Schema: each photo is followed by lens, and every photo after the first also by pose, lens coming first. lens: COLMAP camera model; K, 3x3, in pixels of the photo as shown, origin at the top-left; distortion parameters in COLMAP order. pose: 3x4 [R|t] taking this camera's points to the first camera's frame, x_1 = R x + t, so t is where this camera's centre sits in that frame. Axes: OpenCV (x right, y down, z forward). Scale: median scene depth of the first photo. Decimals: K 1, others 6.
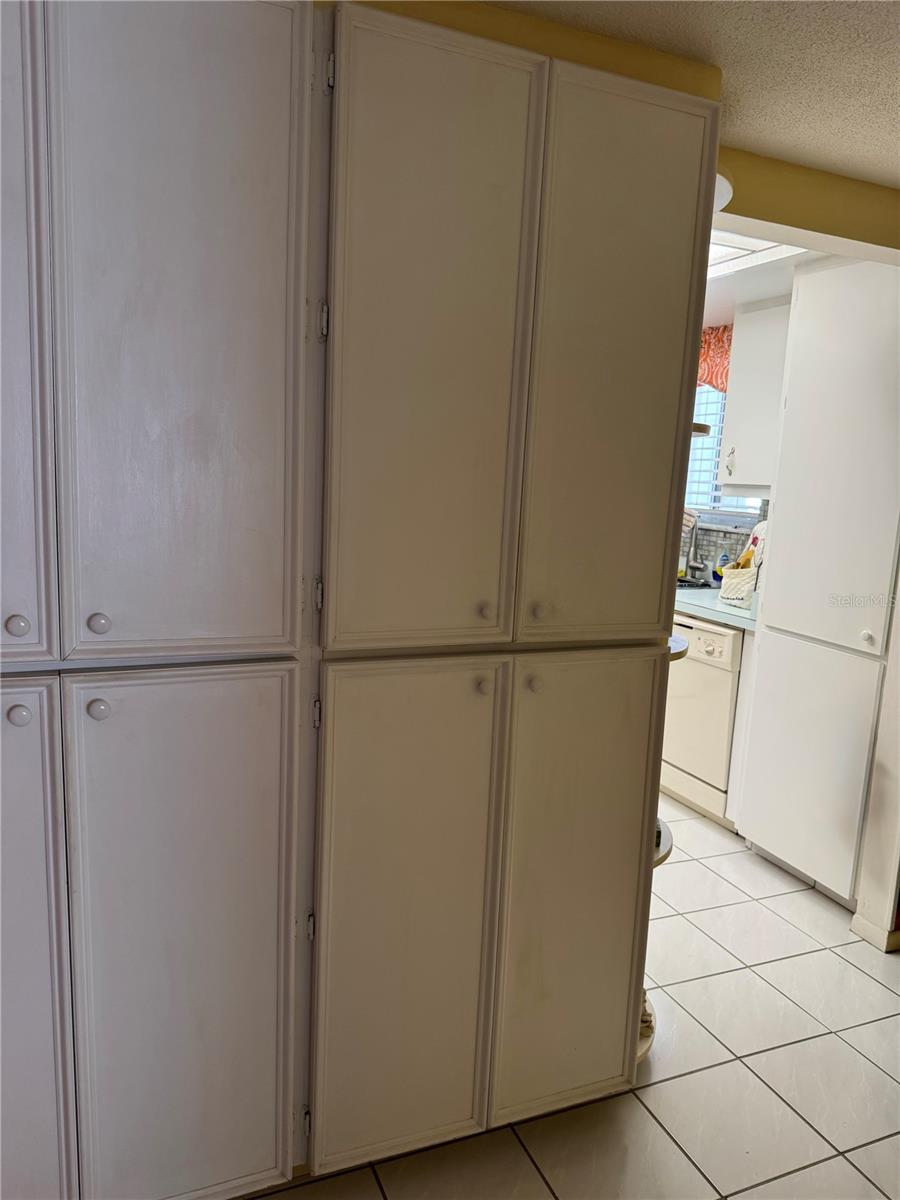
lens RADIAL K [[839.9, 0, 450.0], [0, 839.9, 600.0], [0, 0, 1]] dist [0.004530, 0.002300]
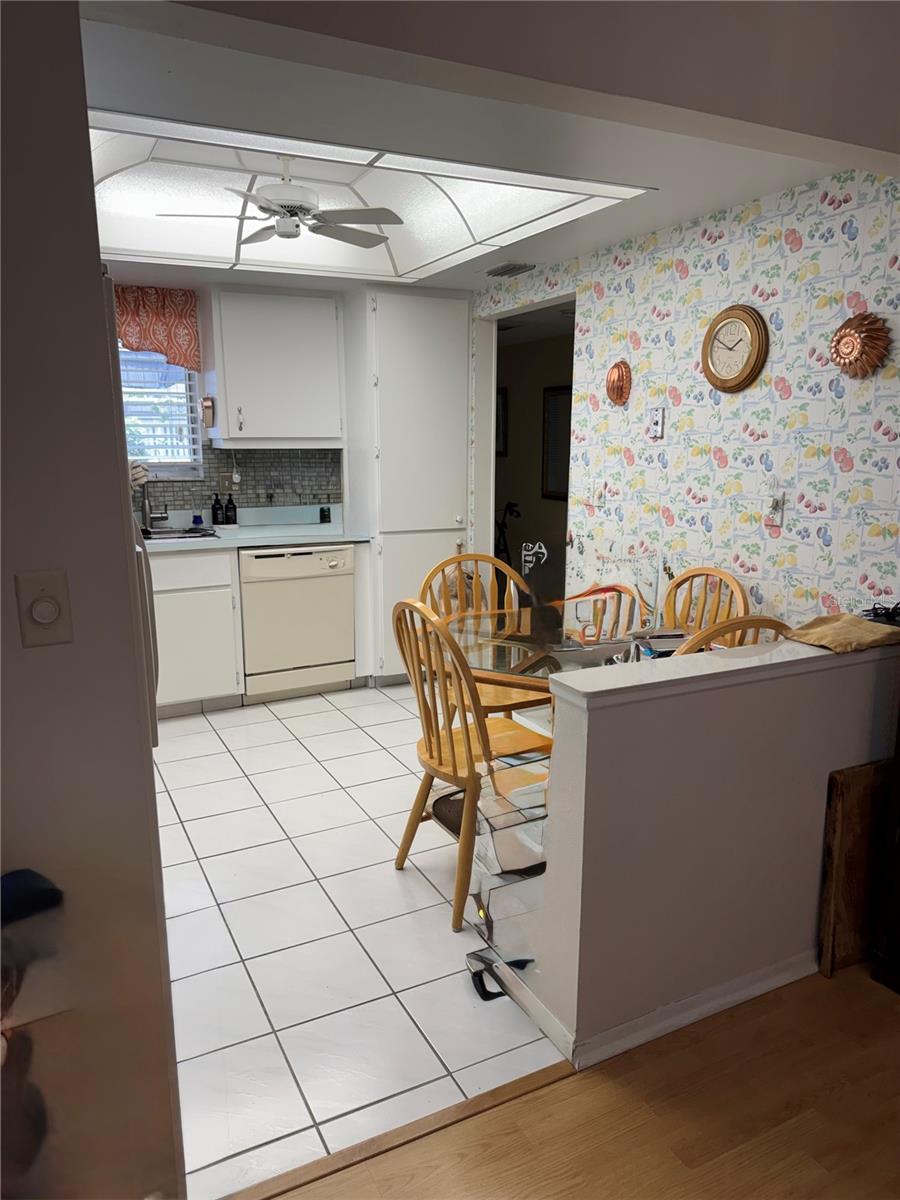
lens RADIAL K [[839.9, 0, 450.0], [0, 839.9, 600.0], [0, 0, 1]] dist [0.004530, 0.002300]
pose [[-0.065692, -0.247359, 0.966694, -0.994643], [0.152660, 0.954891, 0.254713, -0.195458], [-0.986093, 0.164308, -0.024967, 0.854554]]
